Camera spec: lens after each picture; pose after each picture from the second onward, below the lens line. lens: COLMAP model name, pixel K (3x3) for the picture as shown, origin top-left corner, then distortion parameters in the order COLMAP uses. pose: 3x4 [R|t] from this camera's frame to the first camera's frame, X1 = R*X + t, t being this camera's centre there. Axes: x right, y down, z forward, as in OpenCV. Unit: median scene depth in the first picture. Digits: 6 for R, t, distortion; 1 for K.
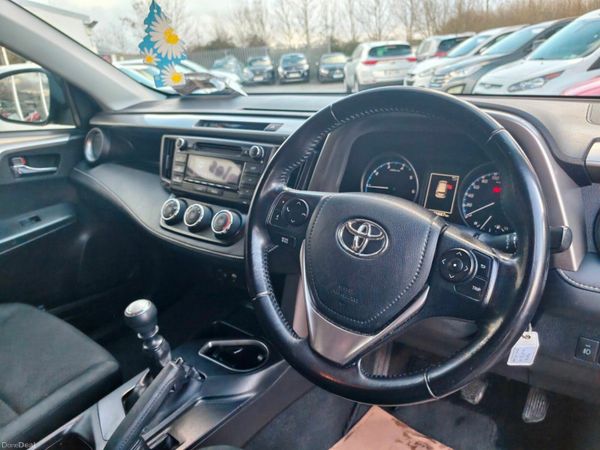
lens RADIAL K [[426.5, 0, 300.0], [0, 426.5, 225.0], [0, 0, 1]] dist [-0.008020, -0.003513]
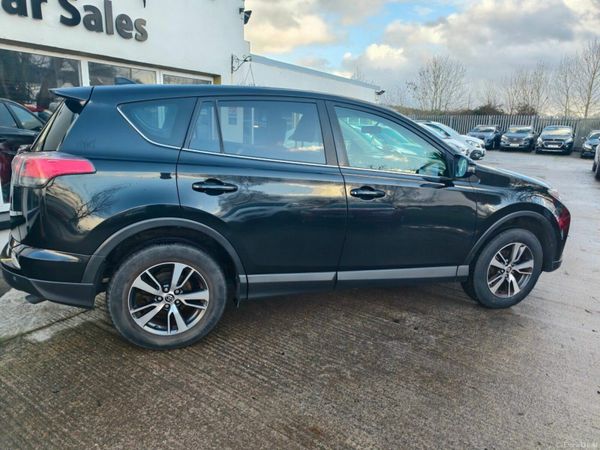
lens RADIAL K [[426.5, 0, 300.0], [0, 426.5, 225.0], [0, 0, 1]] dist [-0.008020, -0.003513]
pose [[0.823927, 0.220040, -0.522232, 0.062497], [-0.281883, 0.958579, -0.040834, 0.041242], [0.491616, 0.180853, 0.851825, -0.129478]]
